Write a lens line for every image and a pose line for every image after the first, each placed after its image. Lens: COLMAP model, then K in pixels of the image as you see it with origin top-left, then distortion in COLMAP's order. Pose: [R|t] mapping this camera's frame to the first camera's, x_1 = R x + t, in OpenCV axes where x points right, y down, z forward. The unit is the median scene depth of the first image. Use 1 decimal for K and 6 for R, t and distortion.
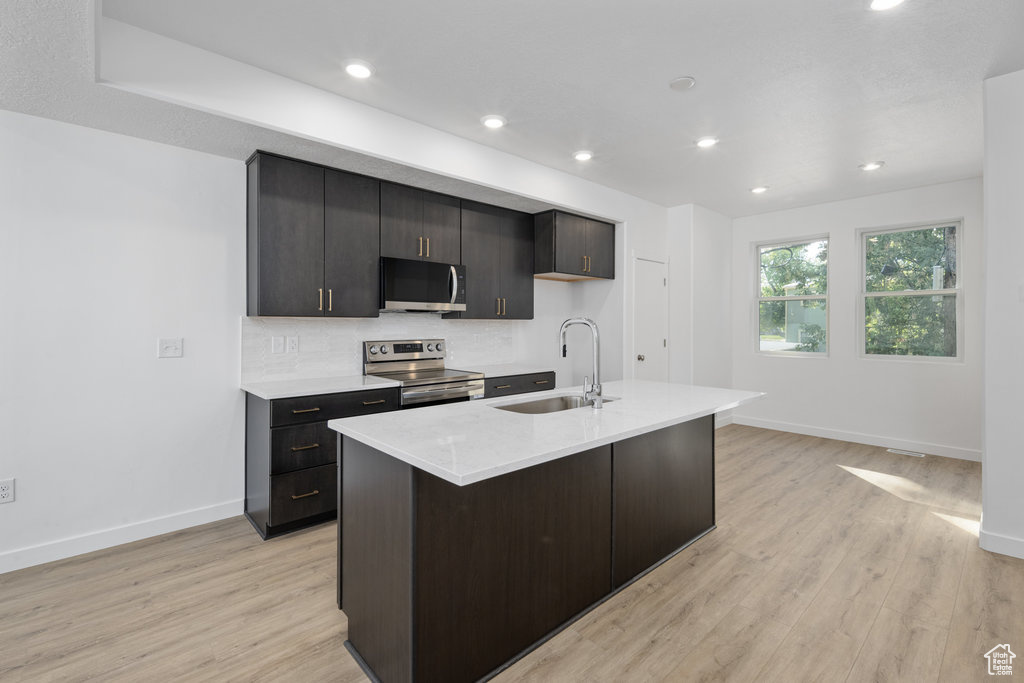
lens RADIAL K [[450.0, 0, 515.2], [0, 450.0, 321.7], [0, 0, 1]] dist [-0.000041, -0.000187]
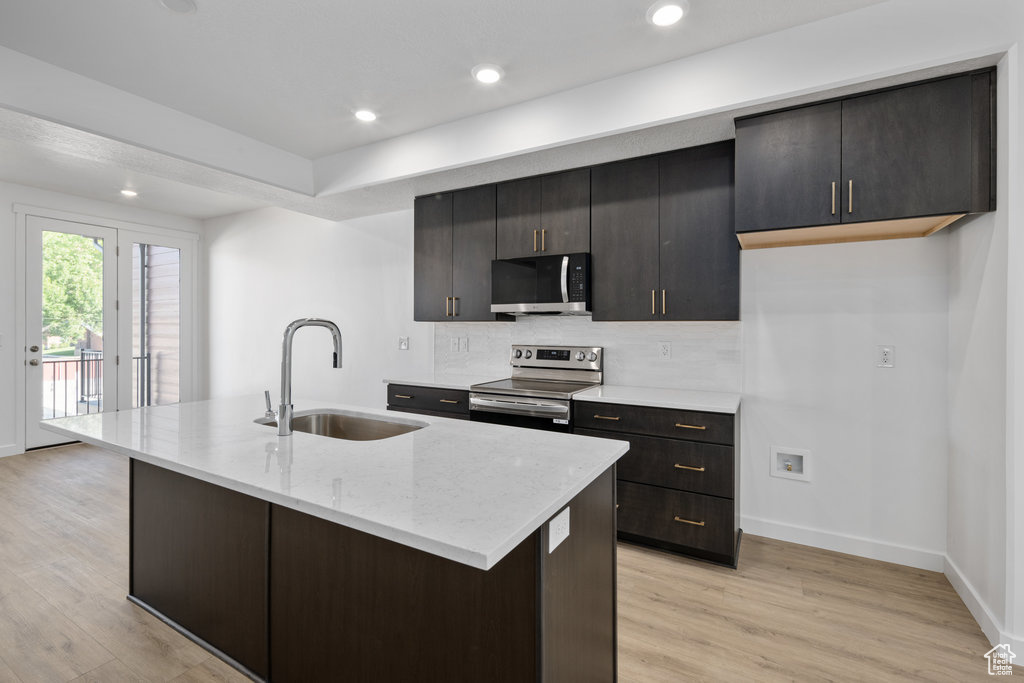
lens RADIAL K [[459.3, 0, 513.3], [0, 459.3, 325.5], [0, 0, 1]] dist [0.013620, -0.000086]
pose [[0.305127, -0.005390, -0.952296, 0.777921], [0.002030, 0.999985, -0.005009, 0.006141], [0.952310, -0.000405, 0.305133, 0.827891]]
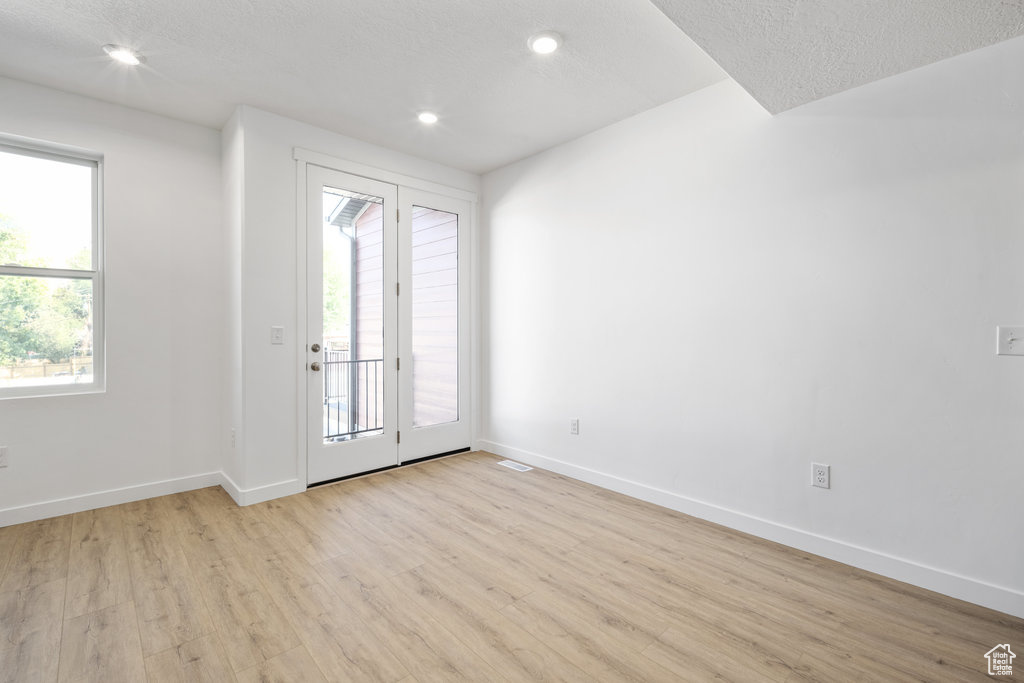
lens RADIAL K [[453.0, 0, 510.8], [0, 453.0, 334.2], [0, 0, 1]] dist [0.000877, -0.001243]
pose [[0.003270, 0.008995, -0.999954, -0.098227], [-0.000278, 0.999960, 0.008994, 0.039780], [0.999995, 0.000248, 0.003273, 0.237893]]
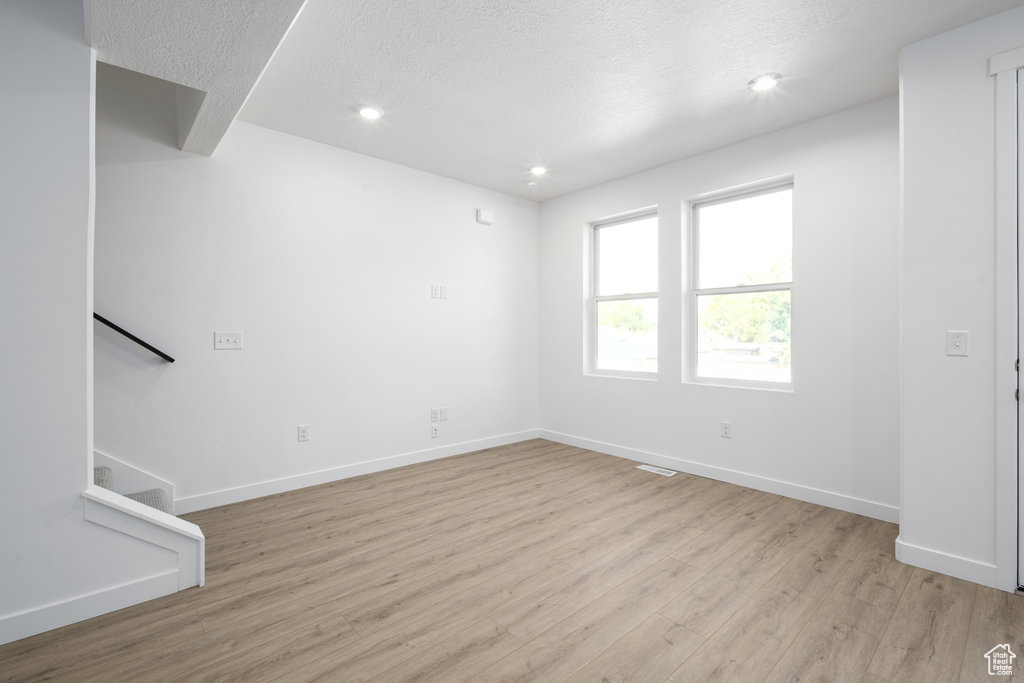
lens RADIAL K [[453.0, 0, 510.8], [0, 453.0, 334.2], [0, 0, 1]] dist [0.000877, -0.001243]
pose [[-0.999800, -0.002793, 0.019819, -0.452076], [-0.002817, 0.999995, -0.001219, 0.040591], [-0.019815, -0.001275, -0.999803, 0.450161]]
